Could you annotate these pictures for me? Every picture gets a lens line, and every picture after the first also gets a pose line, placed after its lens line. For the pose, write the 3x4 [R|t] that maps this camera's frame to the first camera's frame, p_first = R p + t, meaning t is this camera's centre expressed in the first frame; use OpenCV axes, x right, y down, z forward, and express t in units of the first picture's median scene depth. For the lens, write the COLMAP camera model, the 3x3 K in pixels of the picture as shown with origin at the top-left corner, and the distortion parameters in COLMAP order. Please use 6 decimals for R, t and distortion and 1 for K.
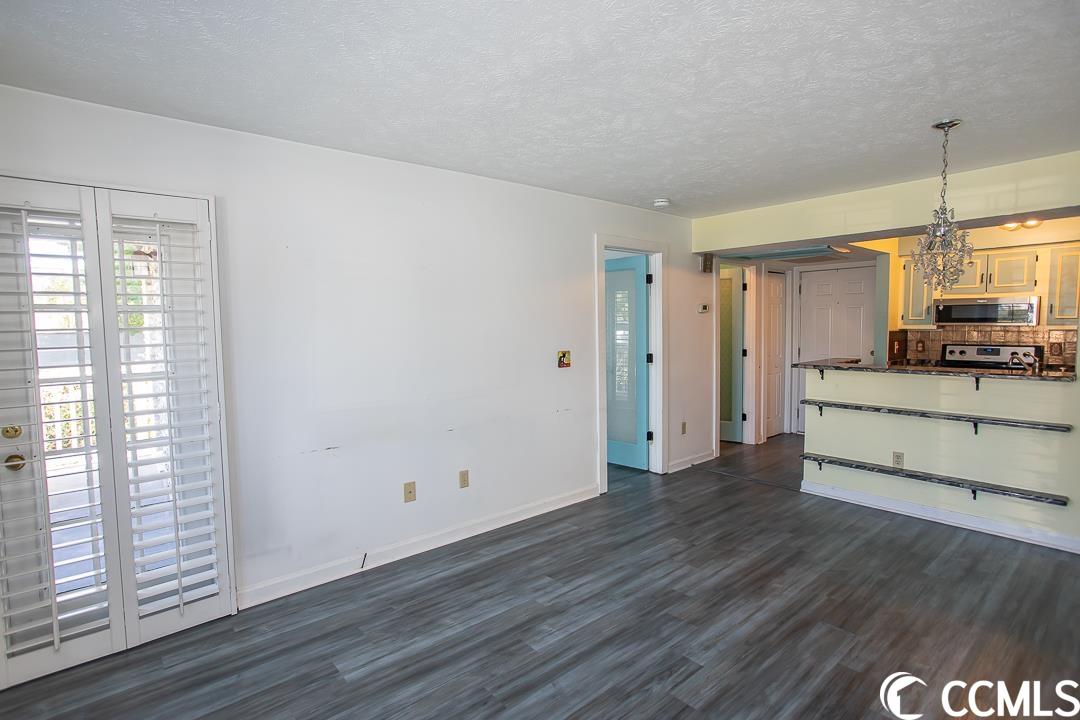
lens RADIAL K [[536.6, 0, 534.6], [0, 536.6, 362.0], [0, 0, 1]] dist [-0.044900, 0.021507]
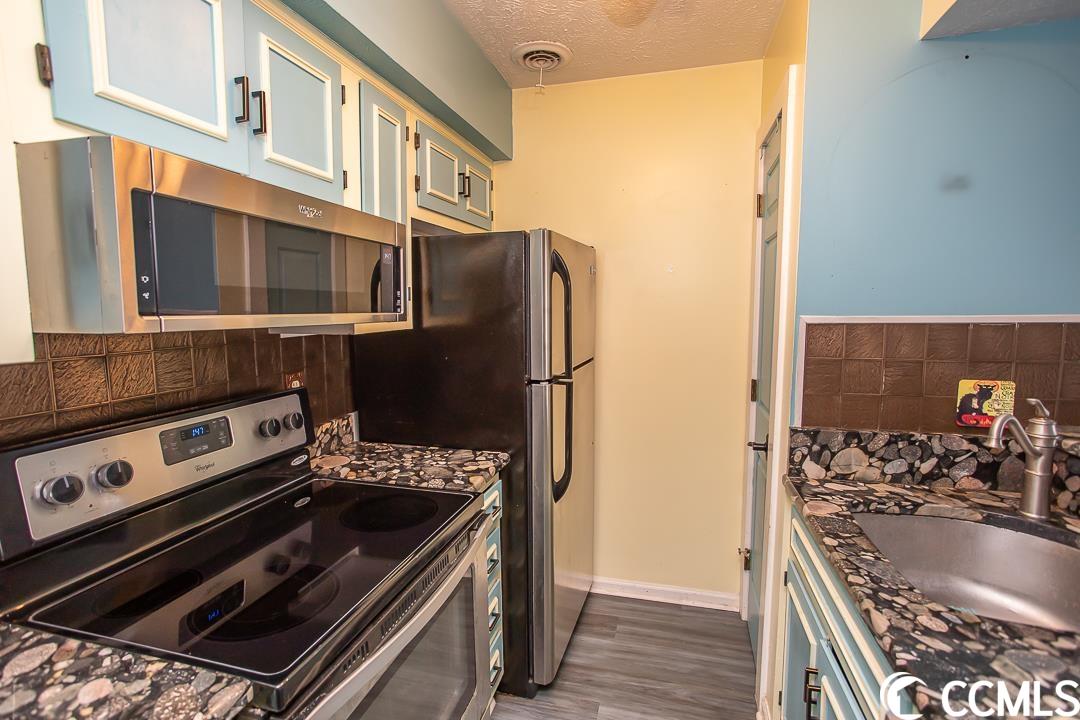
lens RADIAL K [[525.9, 0, 541.7], [0, 525.9, 358.7], [0, 0, 1]] dist [-0.041155, 0.024776]
pose [[-0.562609, -0.069633, 0.823785, 0.938542], [0.072336, 0.988479, 0.132957, -0.124285], [-0.823552, 0.134393, -0.551090, 1.600197]]
